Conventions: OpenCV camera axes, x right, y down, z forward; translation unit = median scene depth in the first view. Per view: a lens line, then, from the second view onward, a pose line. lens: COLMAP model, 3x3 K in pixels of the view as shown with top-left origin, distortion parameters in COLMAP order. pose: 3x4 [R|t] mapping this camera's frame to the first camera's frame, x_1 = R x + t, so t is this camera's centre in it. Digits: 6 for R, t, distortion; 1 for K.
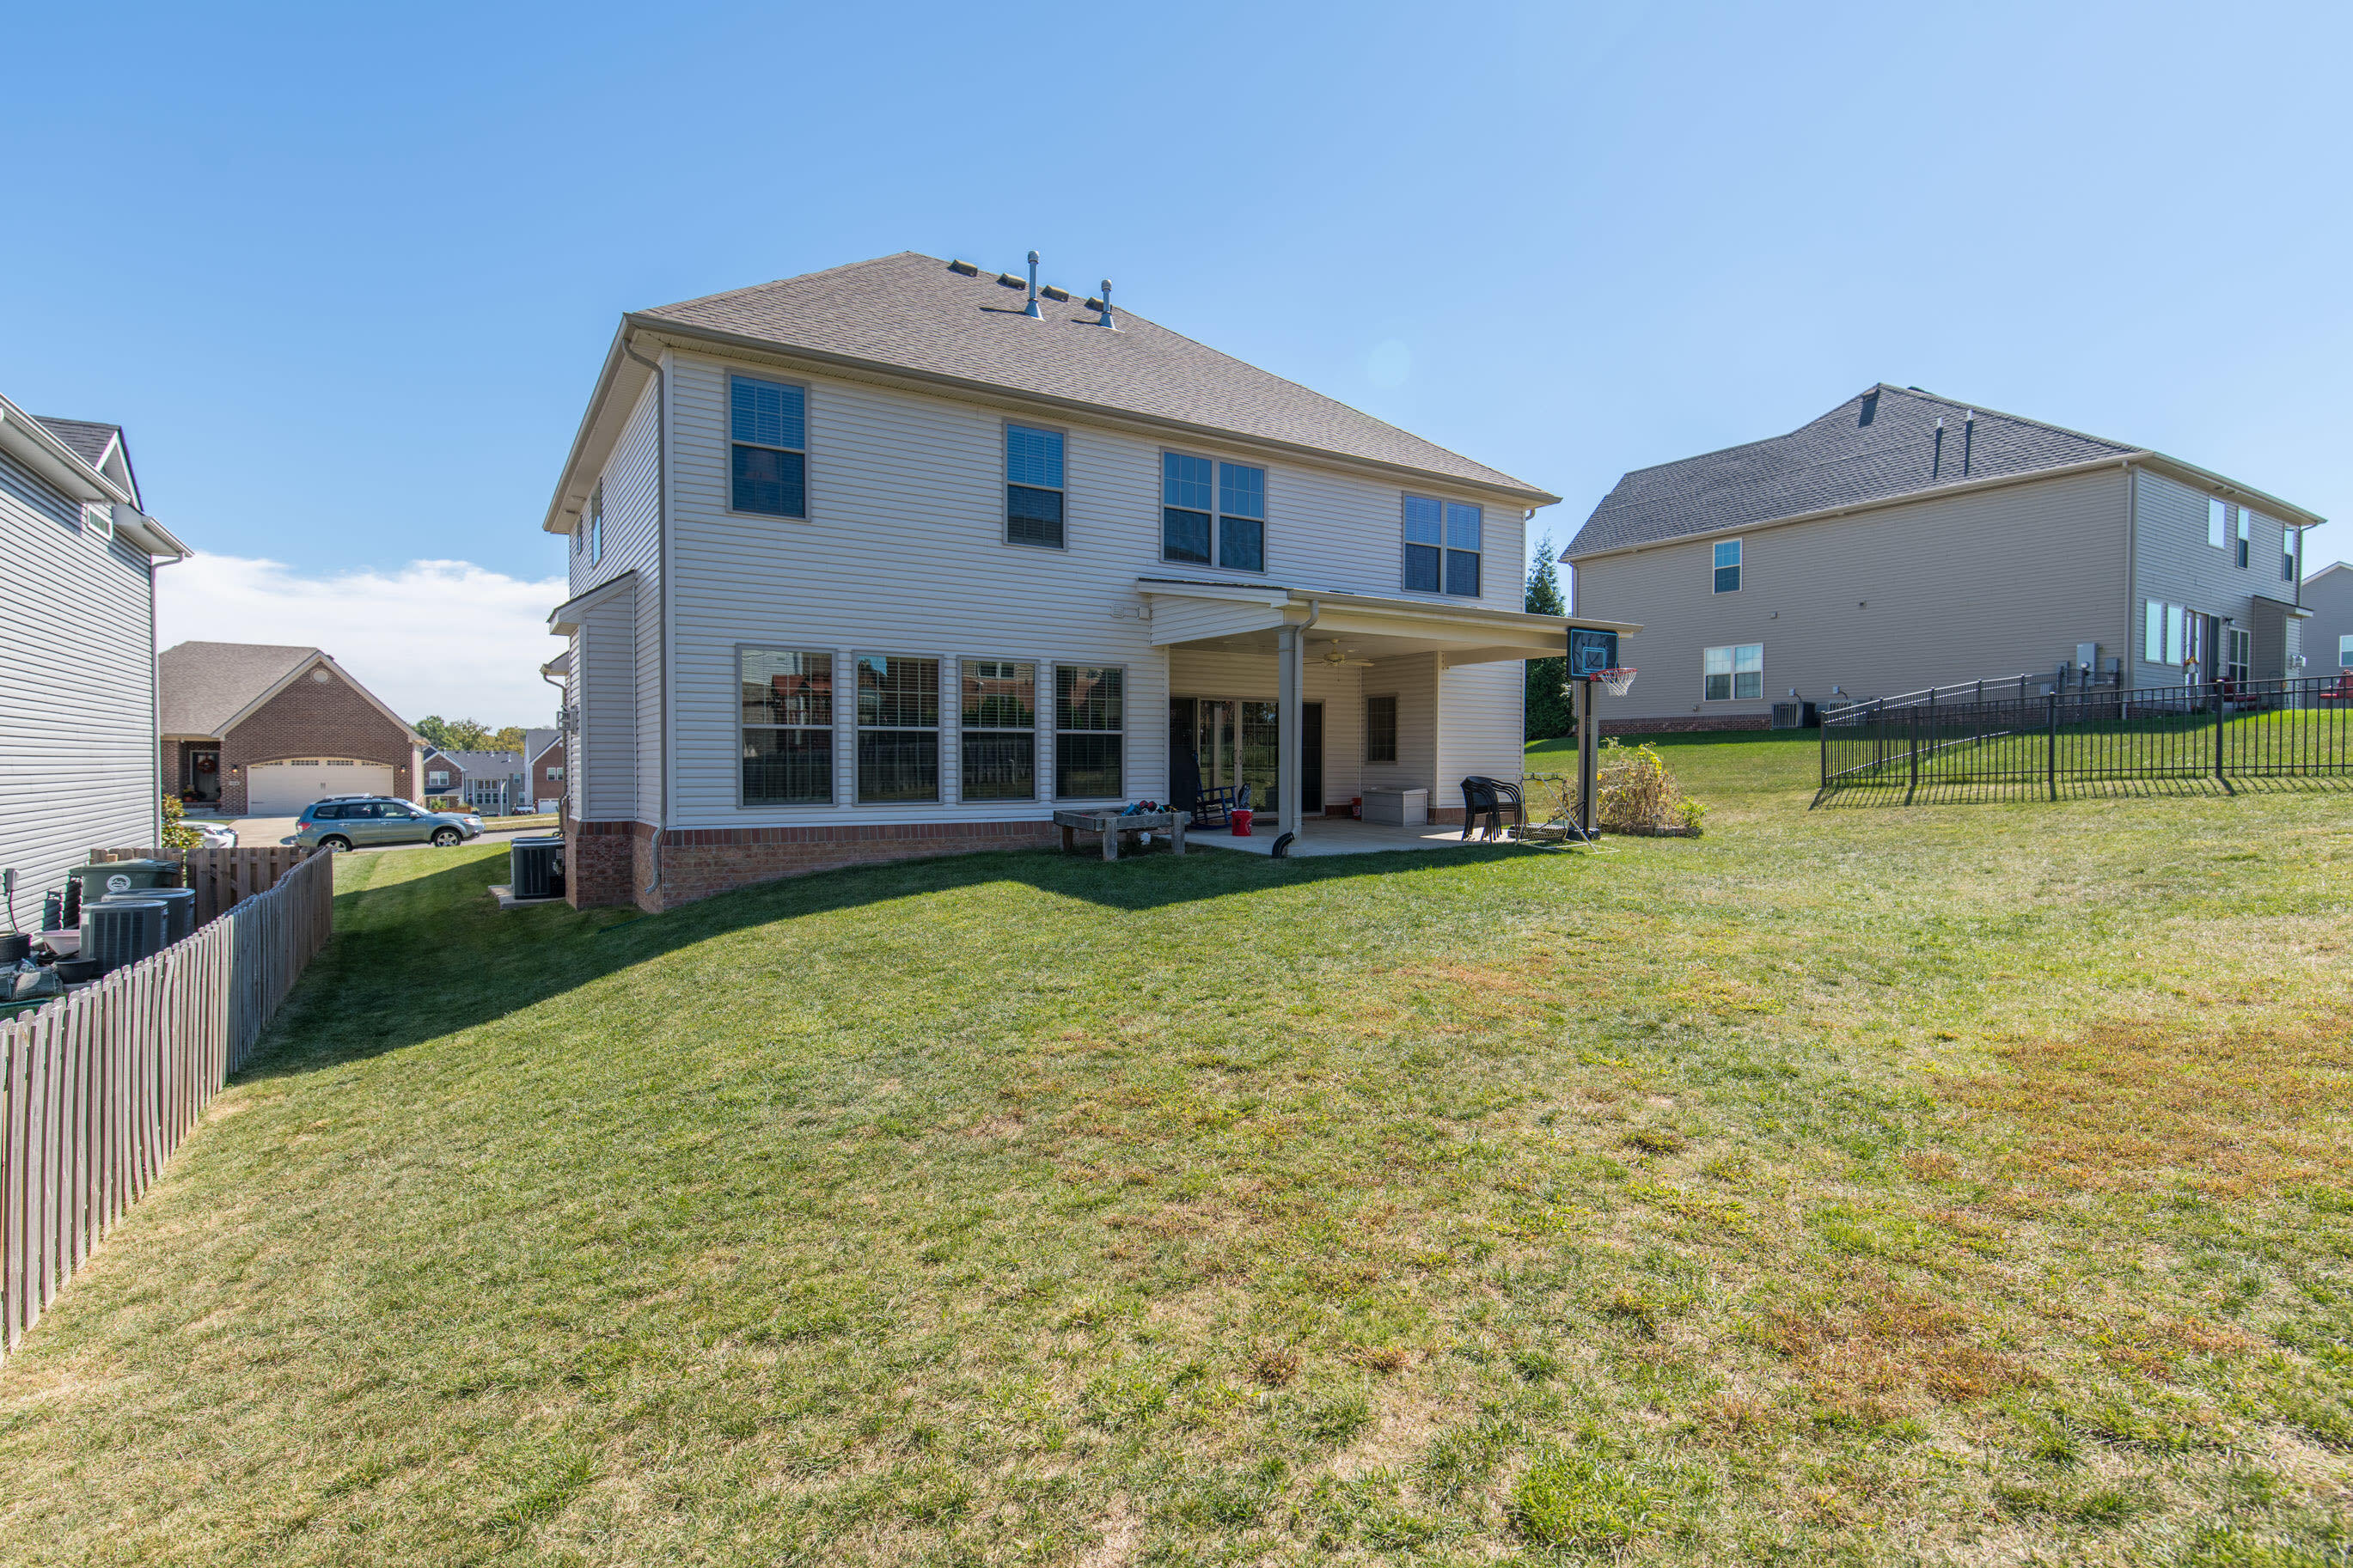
lens RADIAL K [[1131.5, 0, 1176.5], [0, 1131.5, 784.0], [0, 0, 1]] dist [0.004321, 0.000314]
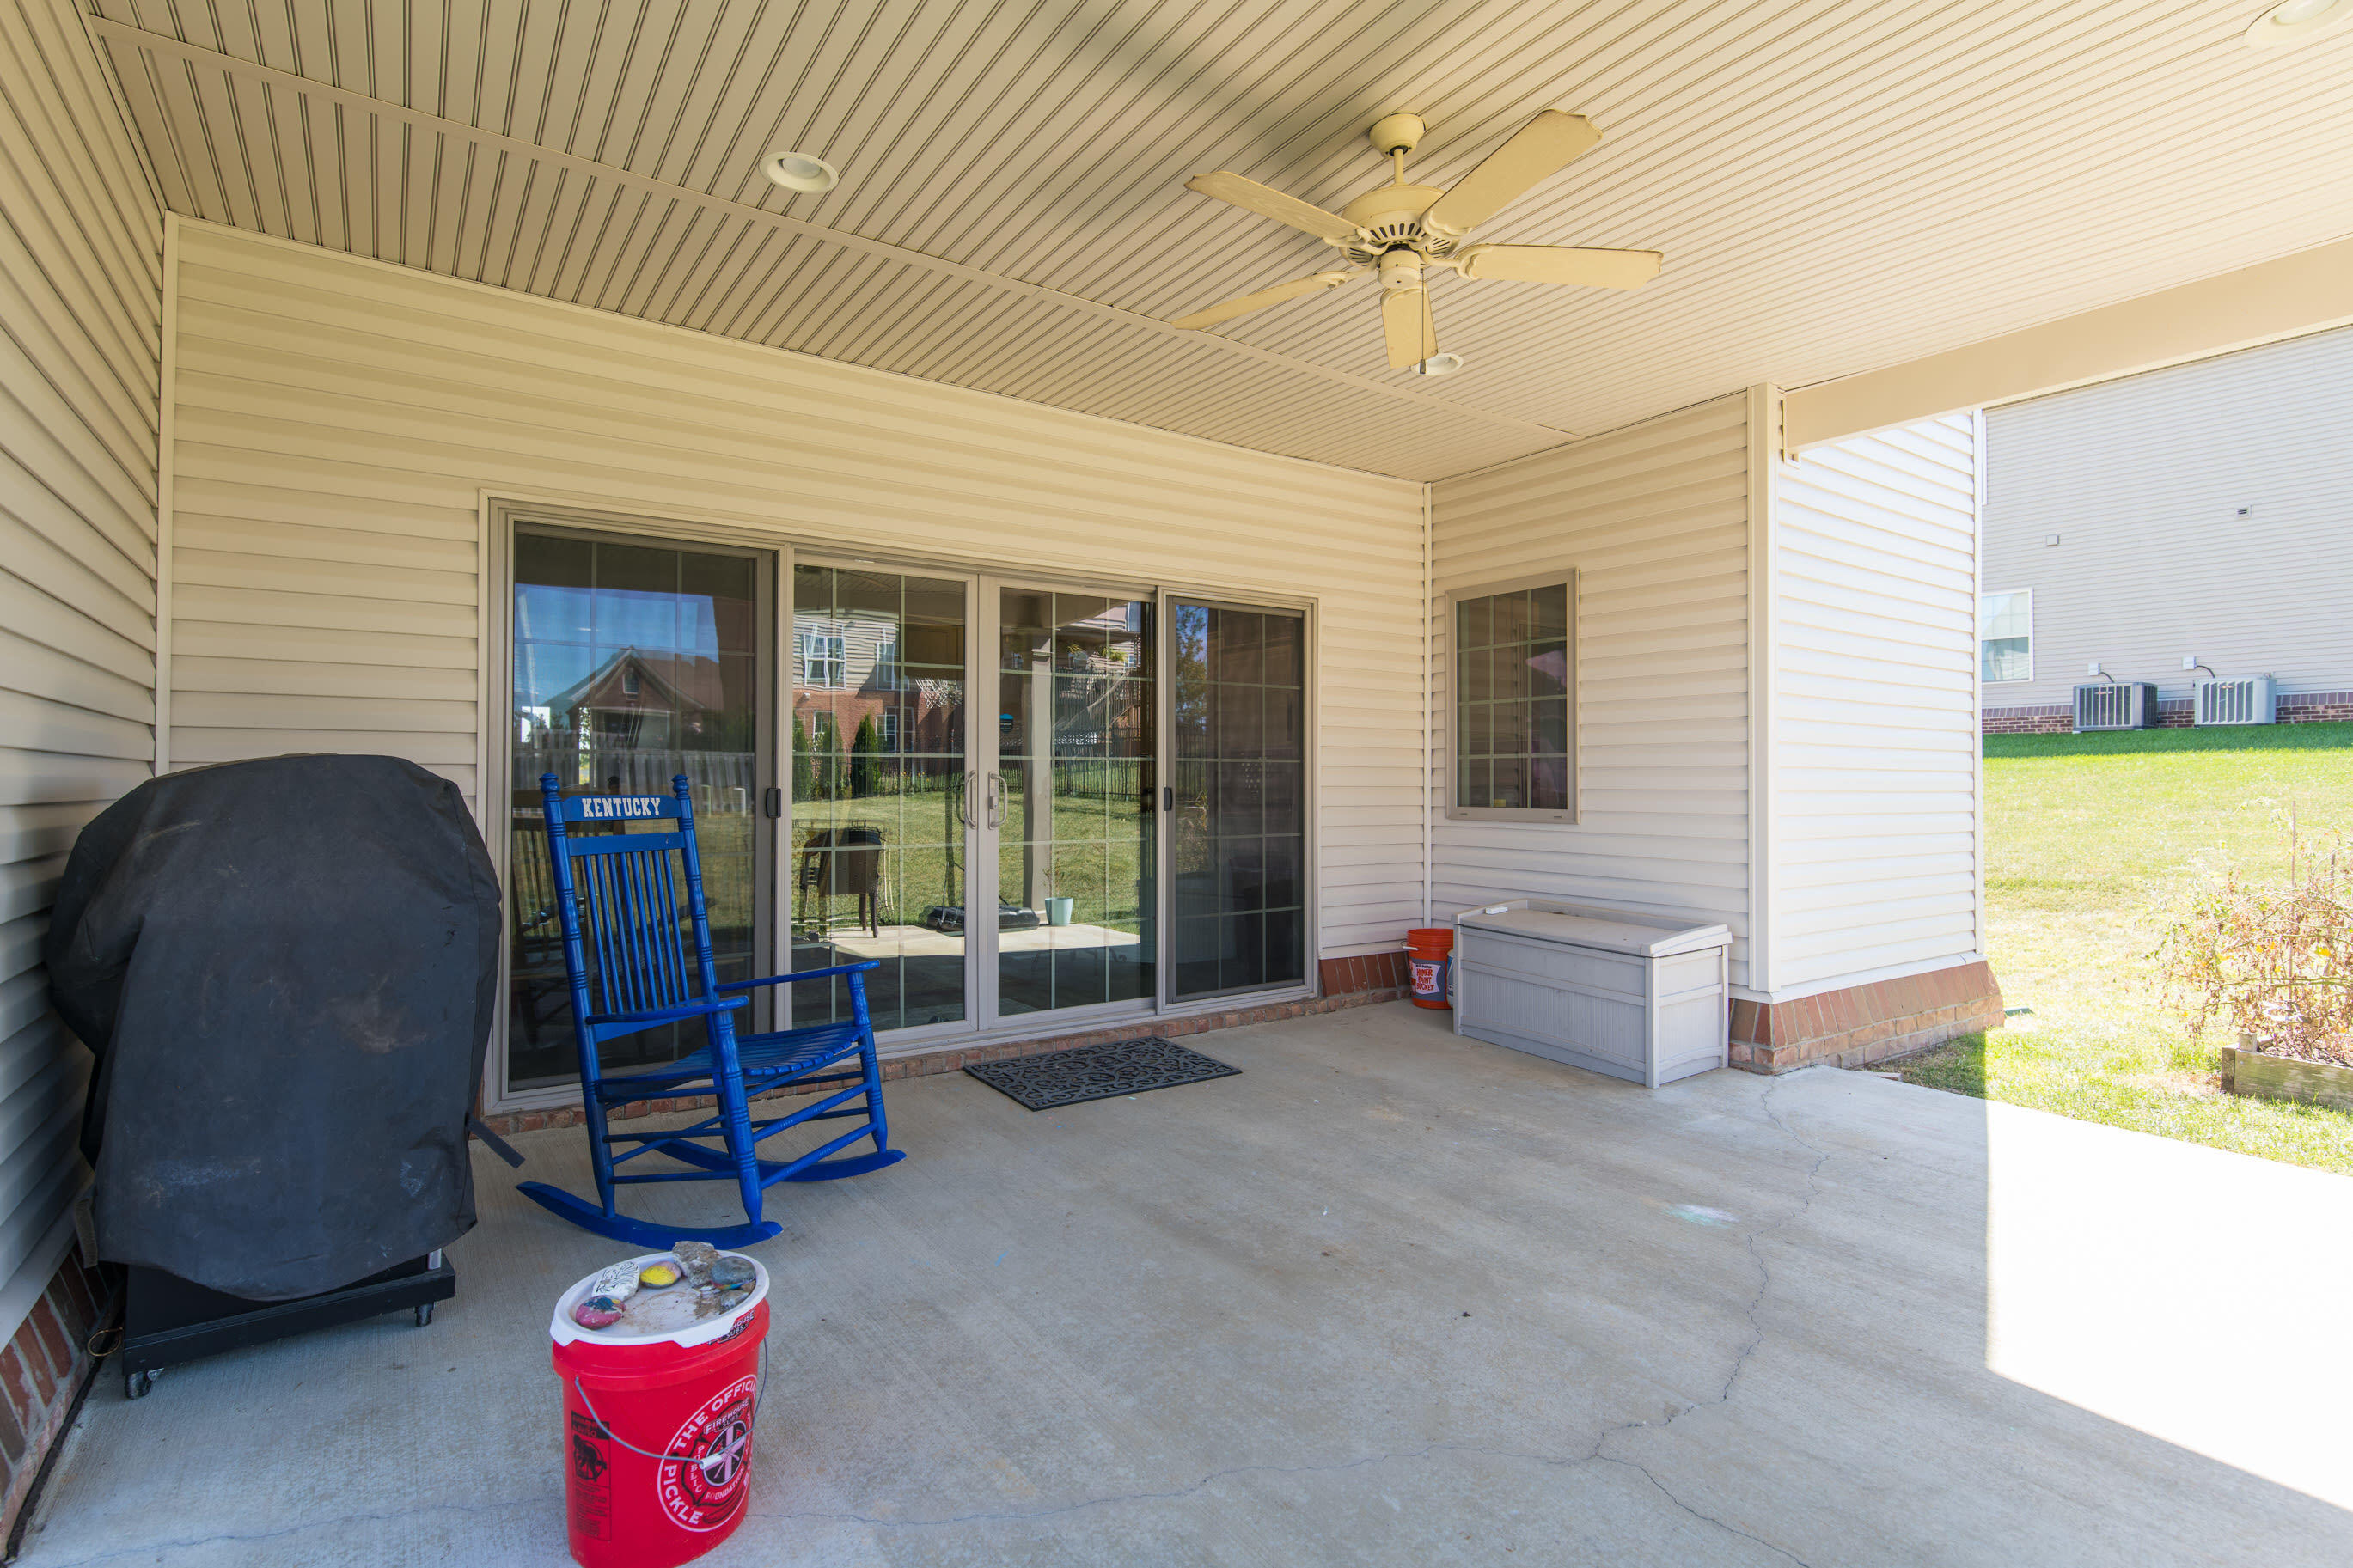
lens RADIAL K [[1131.5, 0, 1176.5], [0, 1131.5, 784.0], [0, 0, 1]] dist [0.004321, 0.000314]
pose [[0.998857, 0.007003, 0.047274, 0.080573], [-0.006629, 0.999946, -0.008061, -0.023534], [-0.047328, 0.007738, 0.998849, 0.714643]]
